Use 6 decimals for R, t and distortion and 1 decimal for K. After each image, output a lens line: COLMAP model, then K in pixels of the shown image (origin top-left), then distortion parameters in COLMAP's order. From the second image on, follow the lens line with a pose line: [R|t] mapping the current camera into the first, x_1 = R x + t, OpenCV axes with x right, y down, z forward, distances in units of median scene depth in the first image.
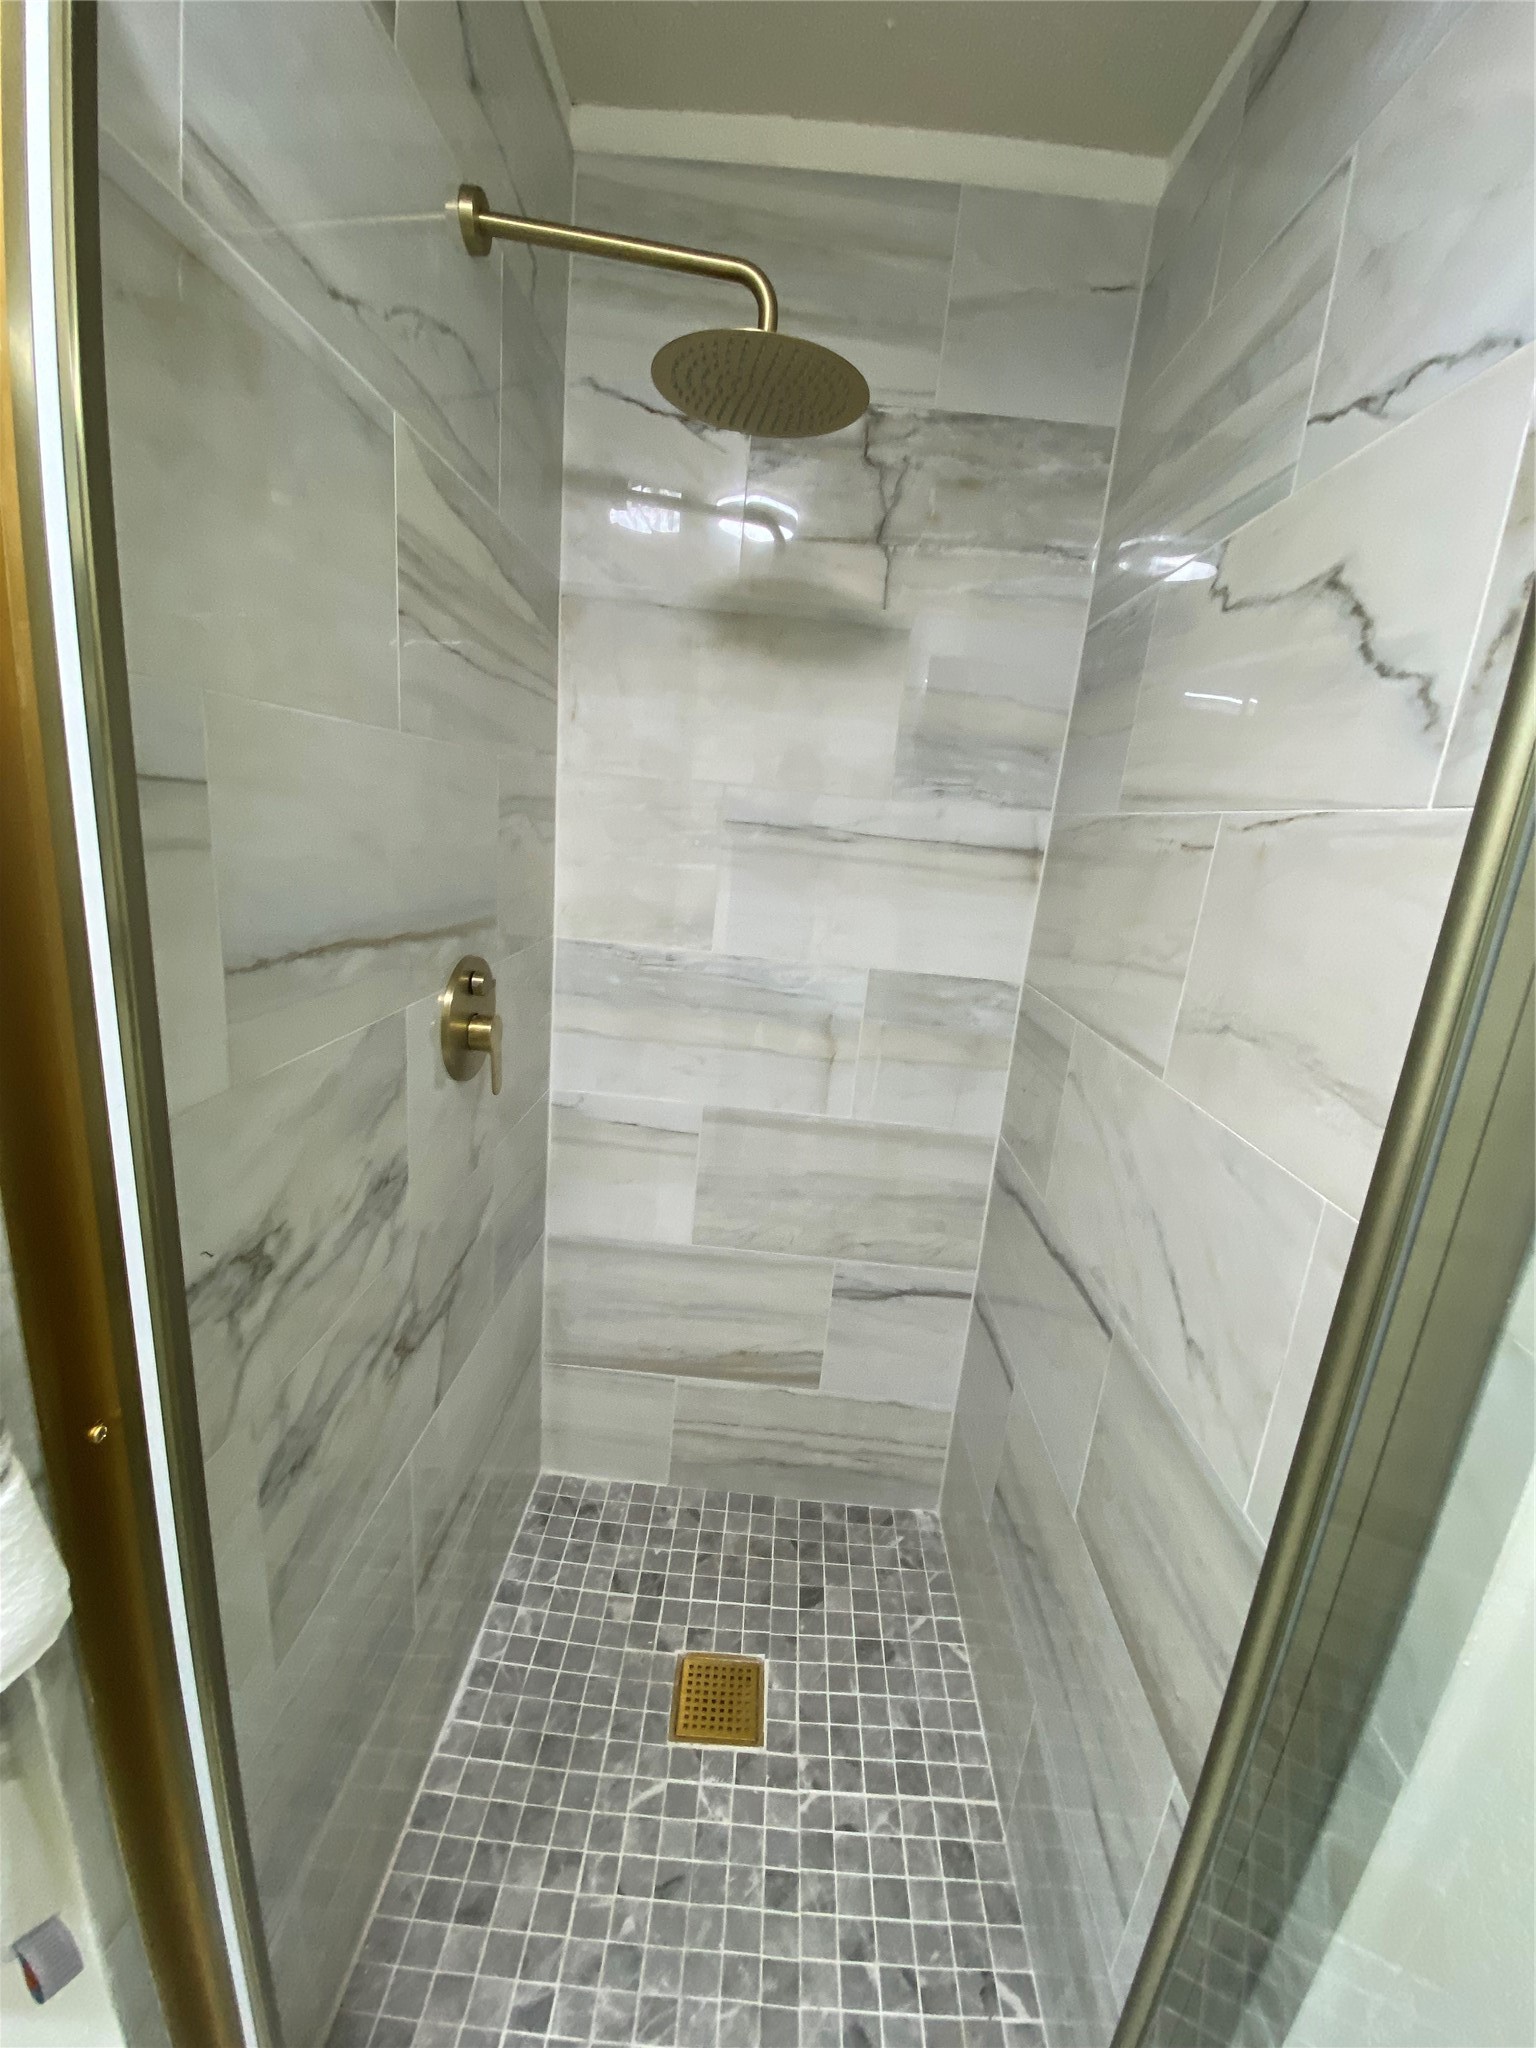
lens RADIAL K [[839.7, 0, 768.0], [0, 839.7, 1024.0], [0, 0, 1]] dist [-0.041445, -0.000117]
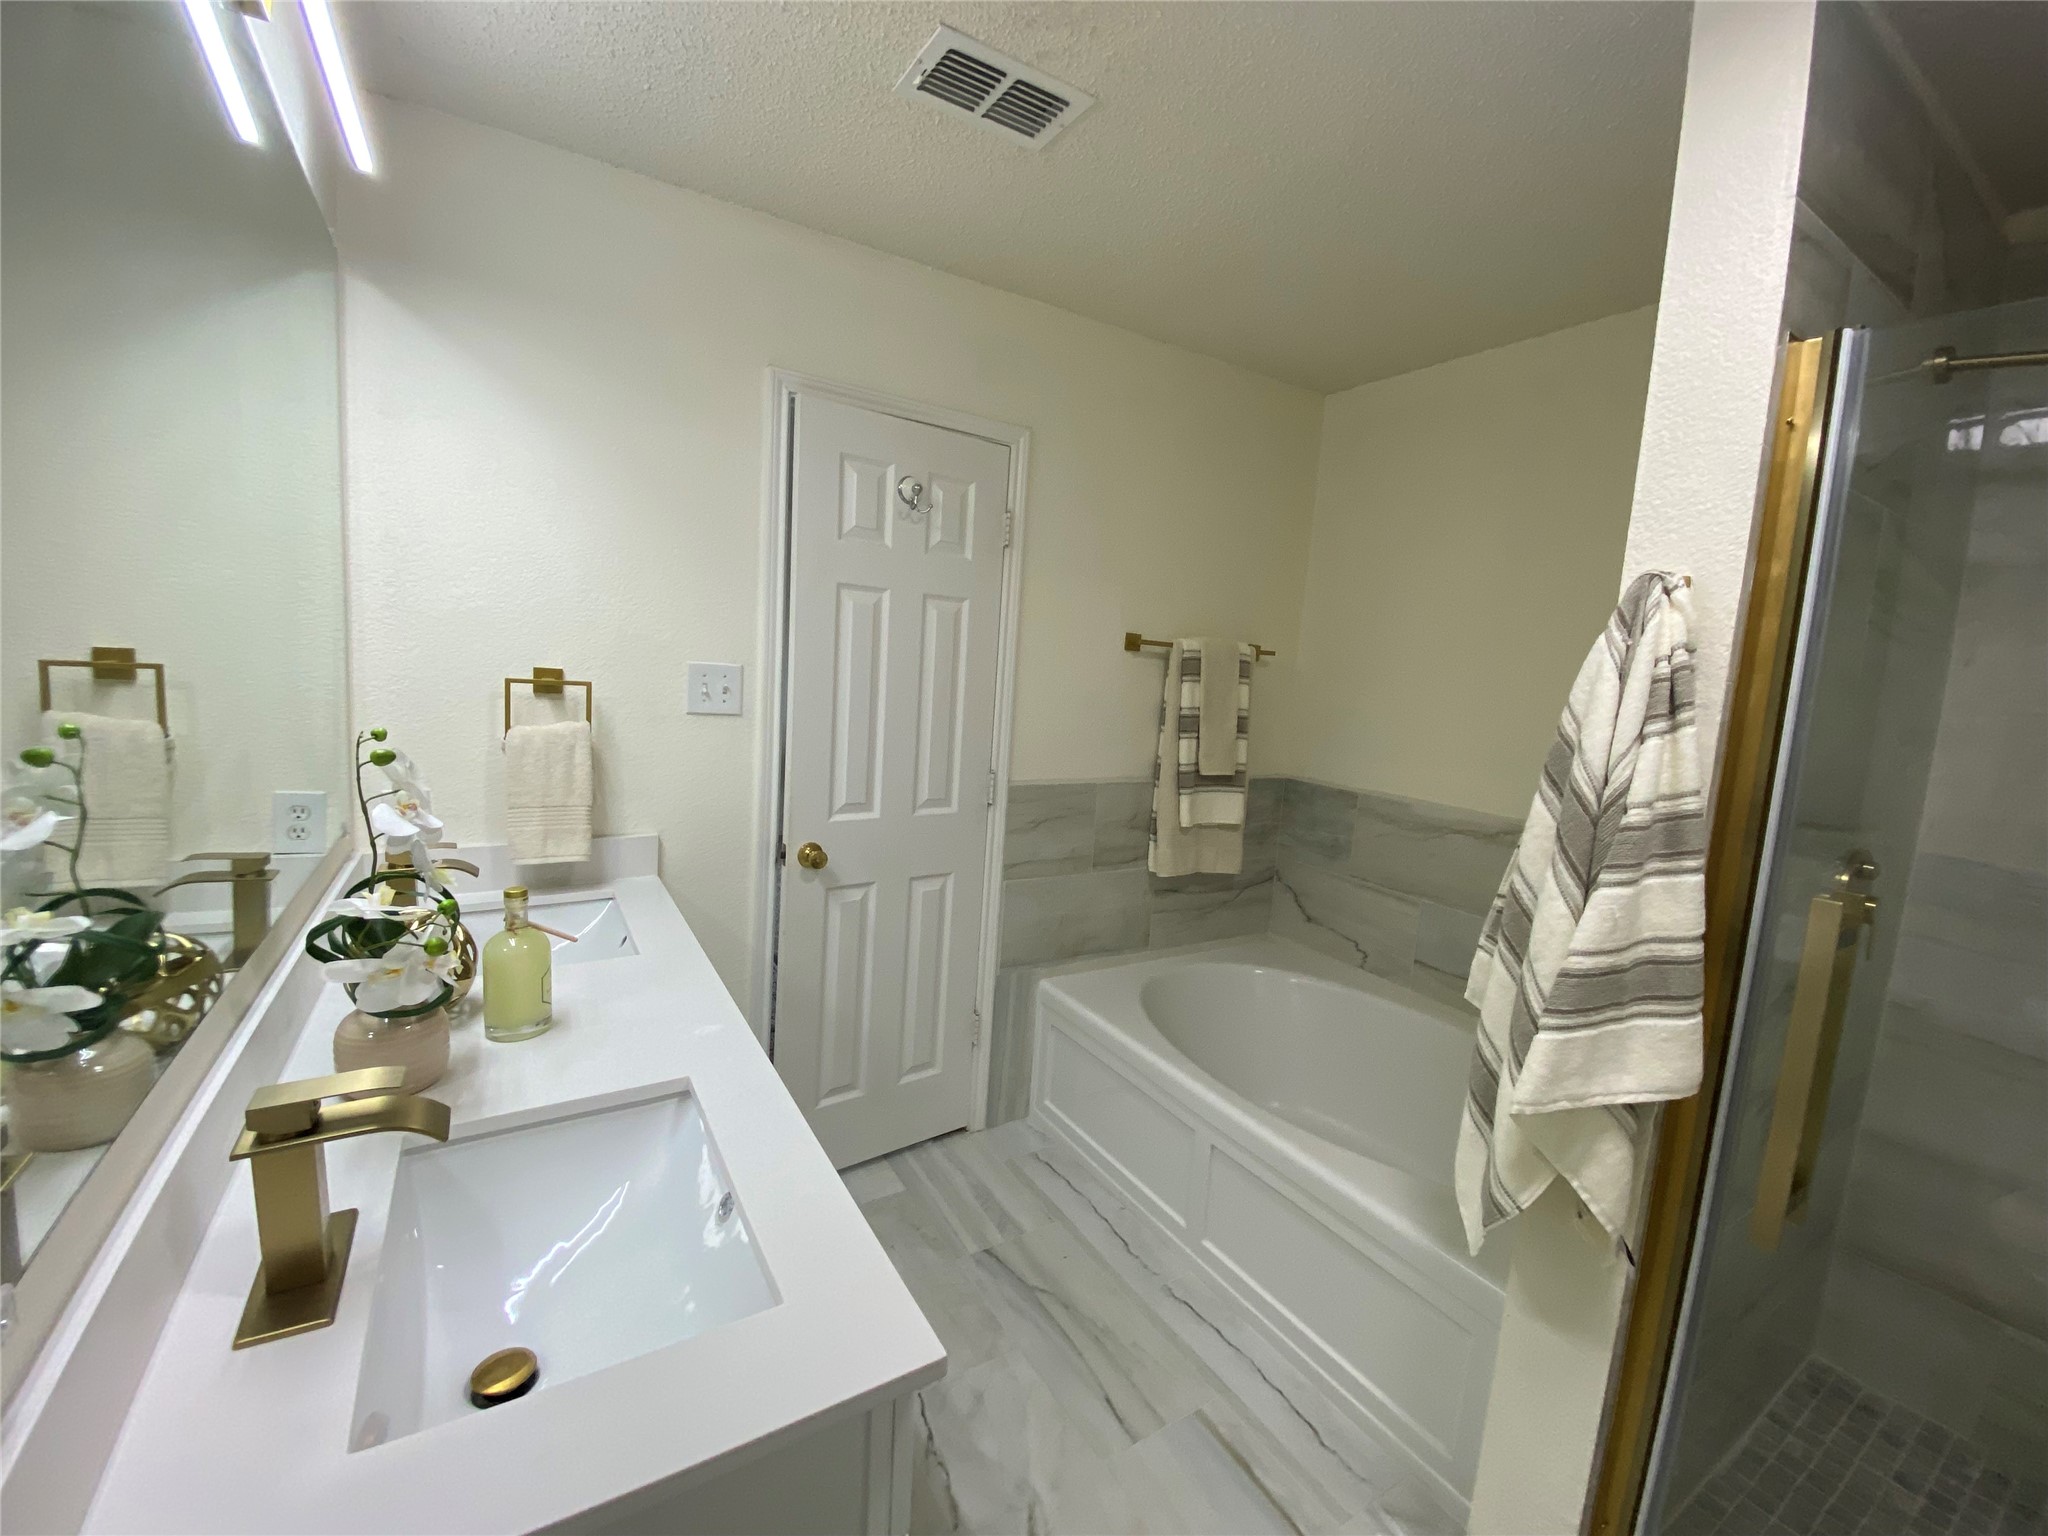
lens RADIAL K [[839.7, 0, 1024.0], [0, 839.7, 768.0], [0, 0, 1]] dist [-0.041445, -0.000117]
pose [[0.546053, 0.042225, -0.836686, -0.022819], [-0.214818, 0.972394, -0.091125, 0.144446], [0.809740, 0.229495, 0.540049, -0.576973]]
